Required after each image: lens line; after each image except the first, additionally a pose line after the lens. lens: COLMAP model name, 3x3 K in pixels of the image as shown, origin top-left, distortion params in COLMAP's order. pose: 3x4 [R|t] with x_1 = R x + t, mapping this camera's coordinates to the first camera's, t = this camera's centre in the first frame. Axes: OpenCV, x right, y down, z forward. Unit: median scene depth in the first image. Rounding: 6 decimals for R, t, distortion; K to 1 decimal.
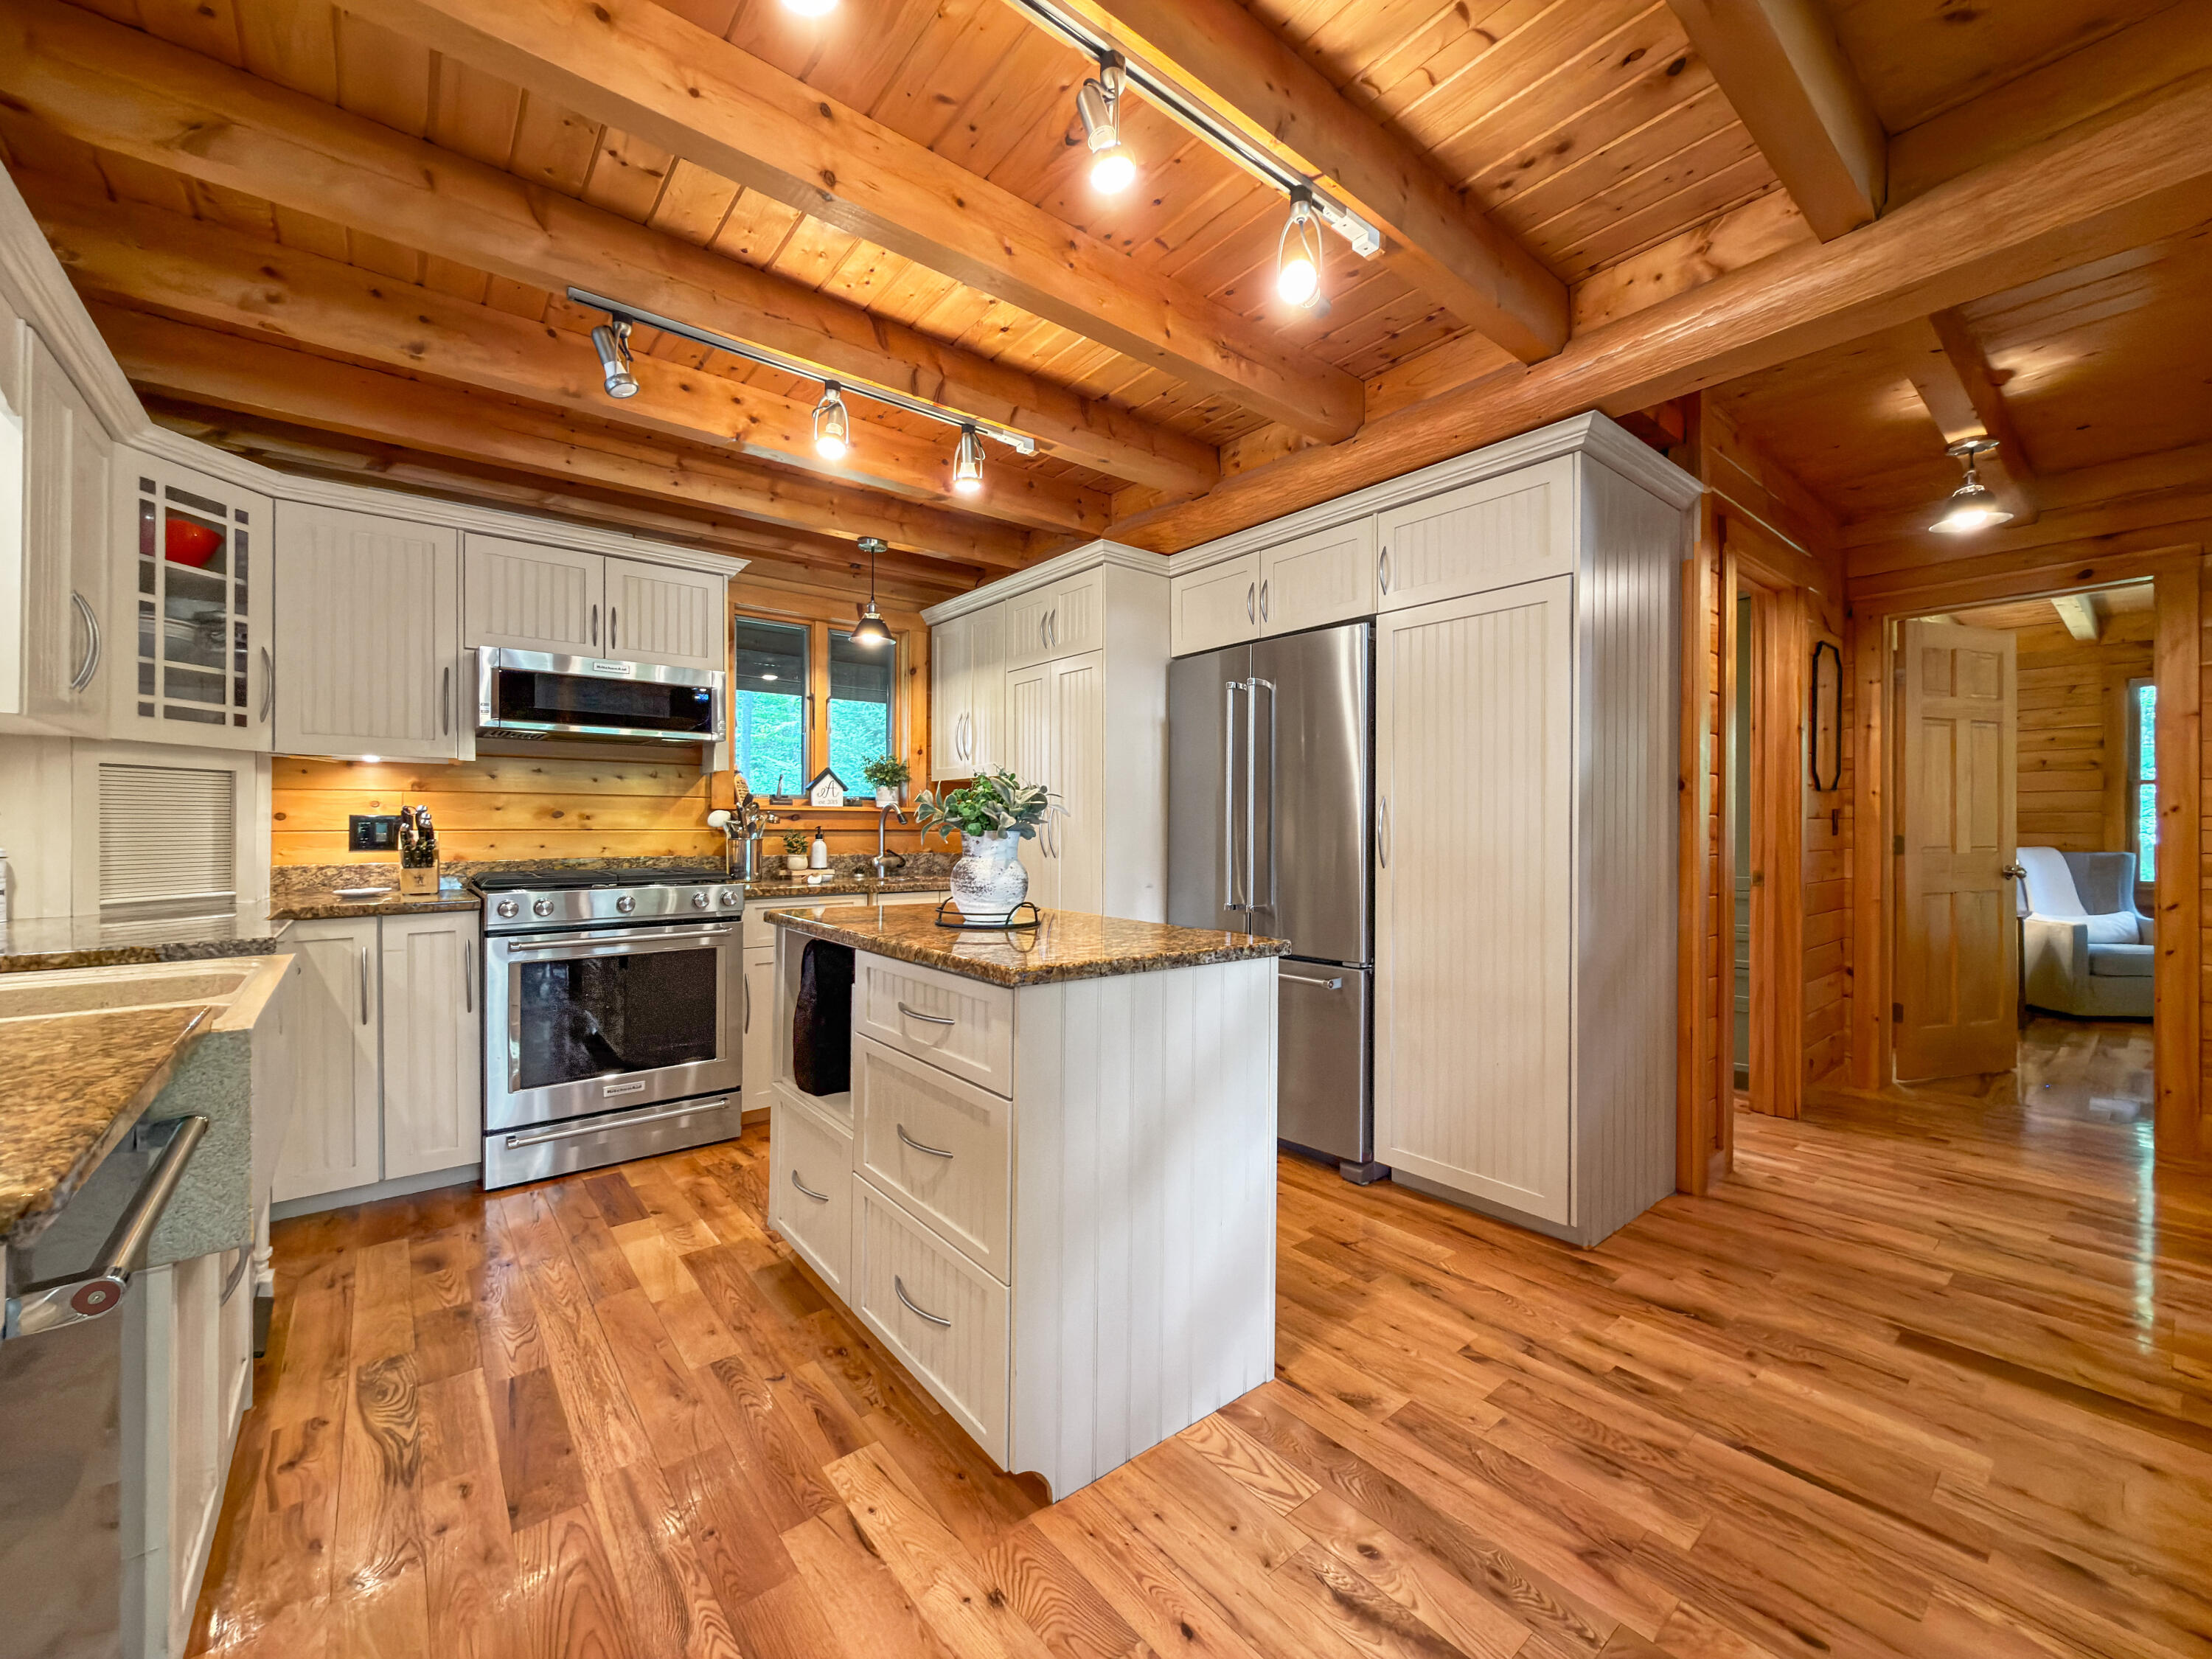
lens RADIAL K [[886.4, 0, 1117.4], [0, 886.4, 832.0], [0, 0, 1]] dist [0.000298, 0.000011]
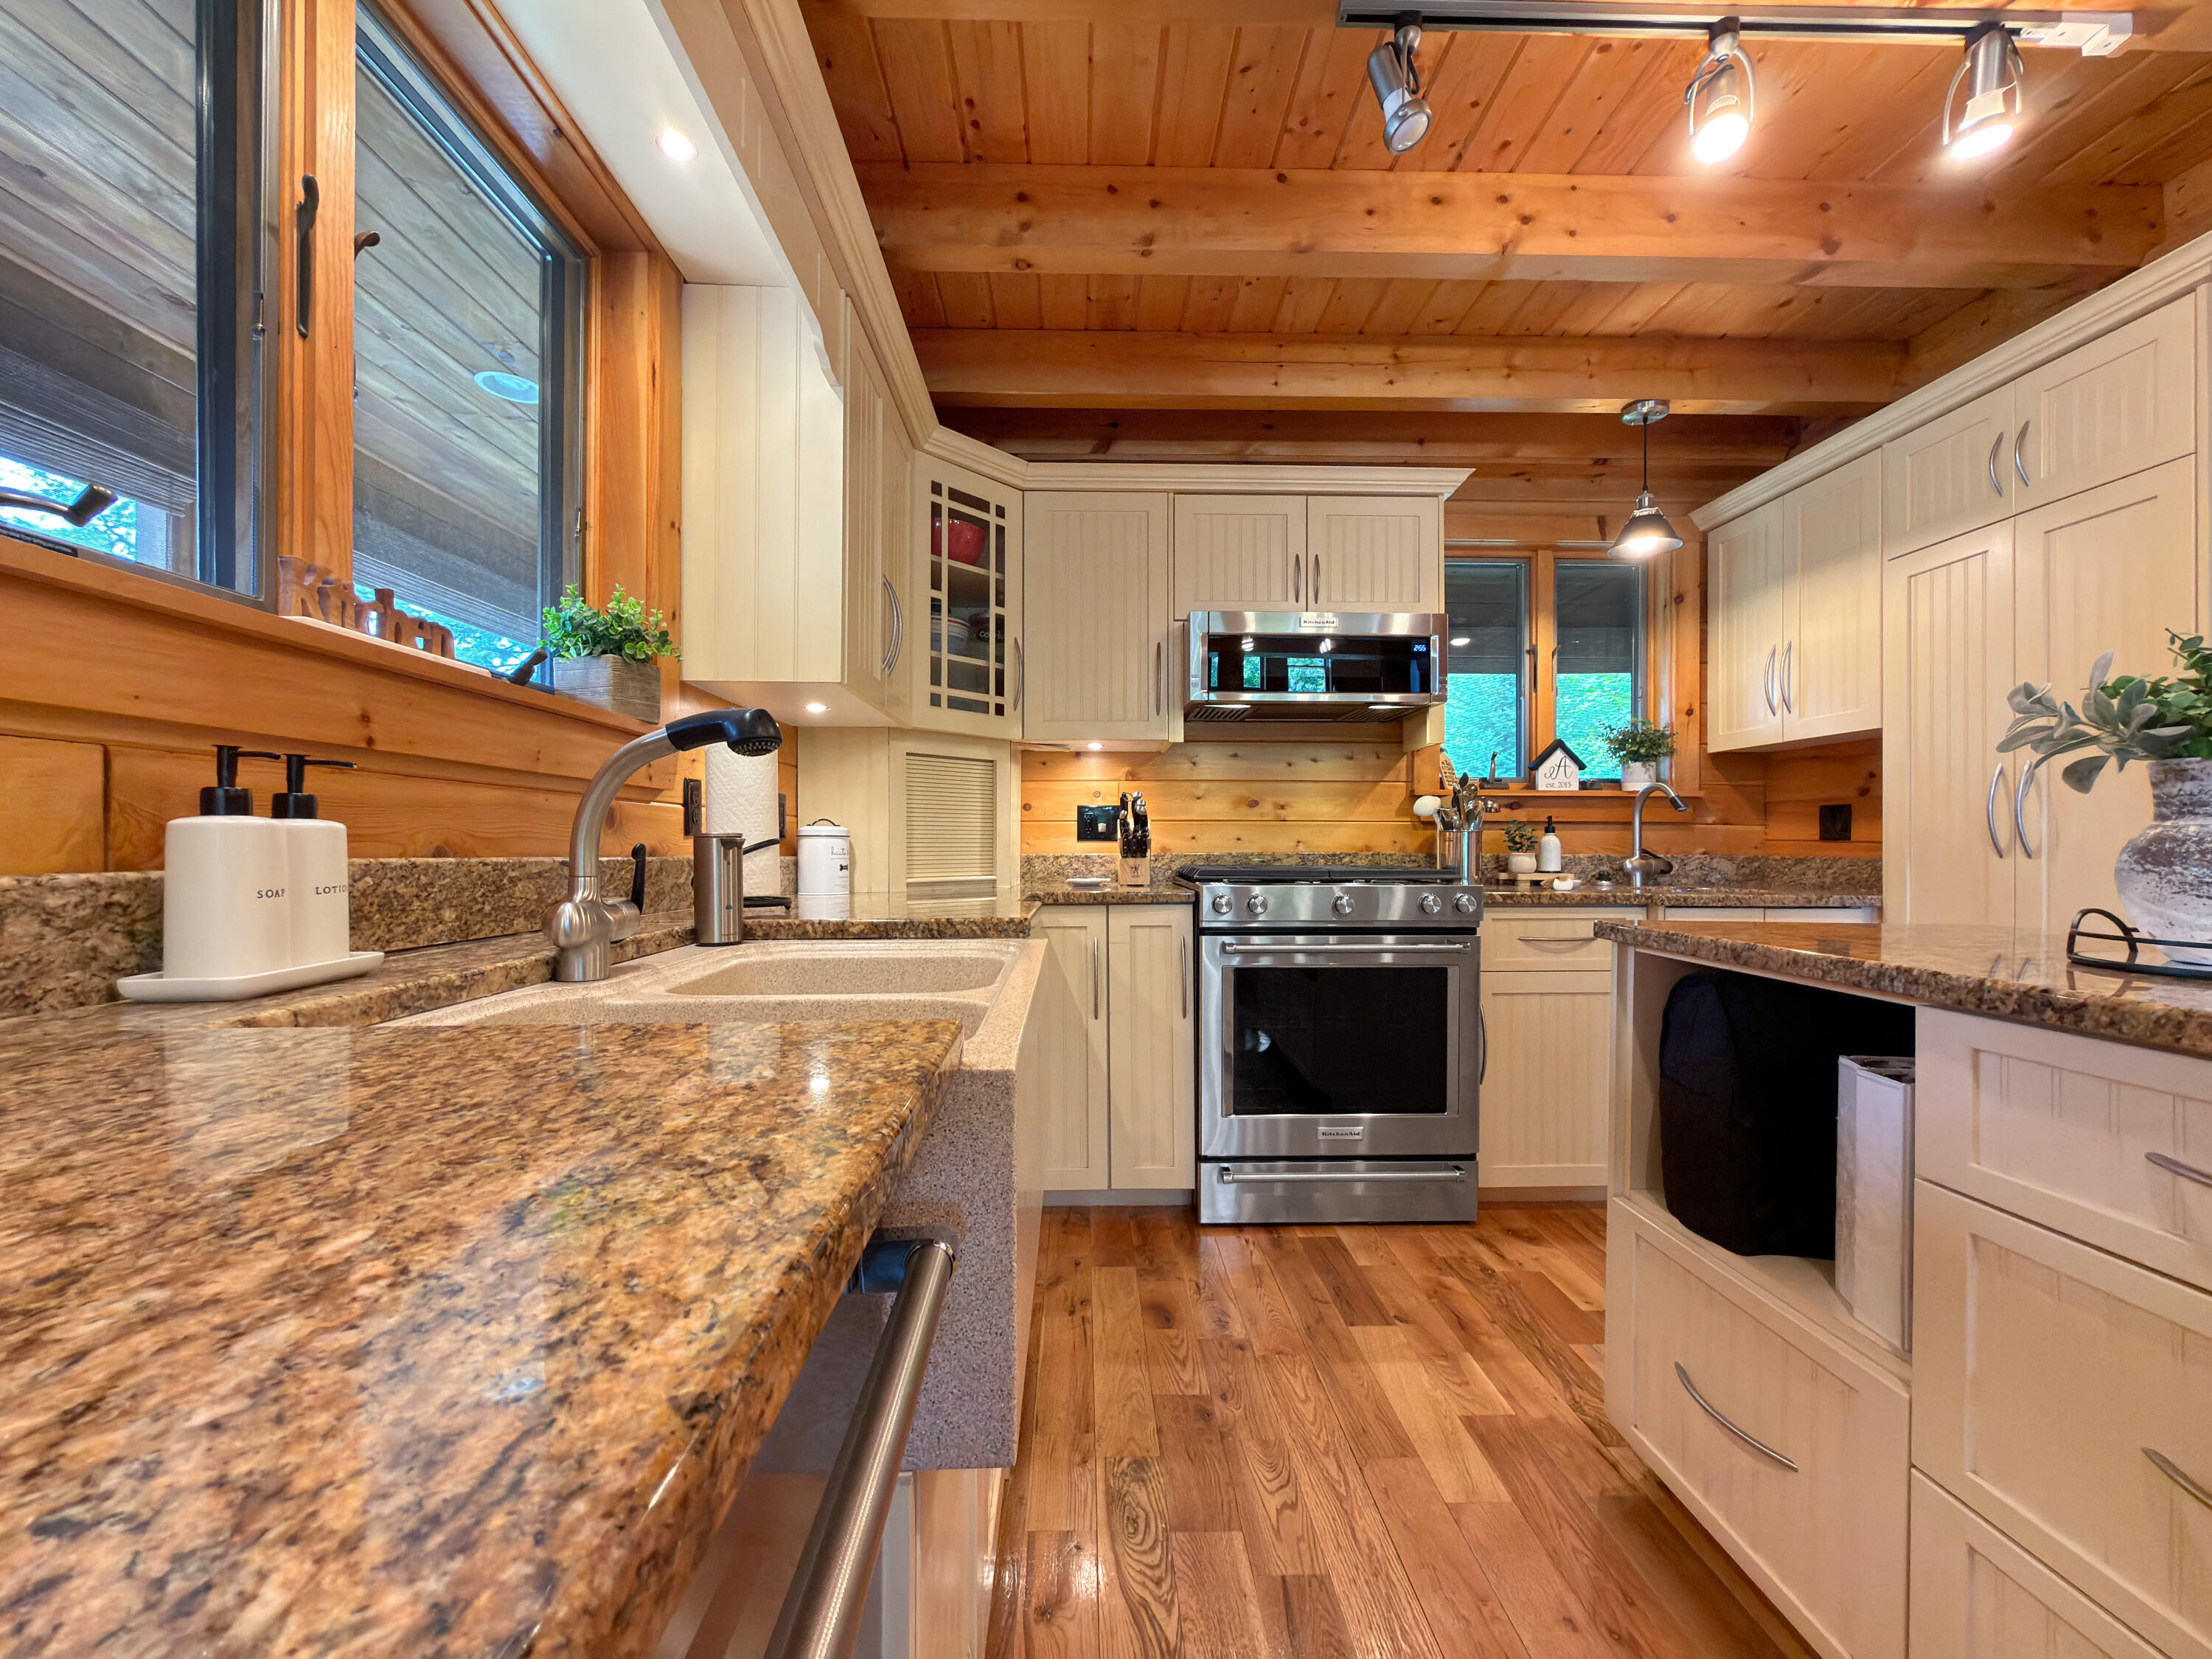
lens RADIAL K [[914.1, 0, 1107.5], [0, 914.1, 884.2], [0, 0, 1]] dist [-0.000877, -0.000766]
pose [[0.788479, 0.027533, -0.614445, -0.222629], [-0.004365, 0.999223, 0.039173, 0.032291], [0.615046, -0.028205, 0.787987, 0.225256]]
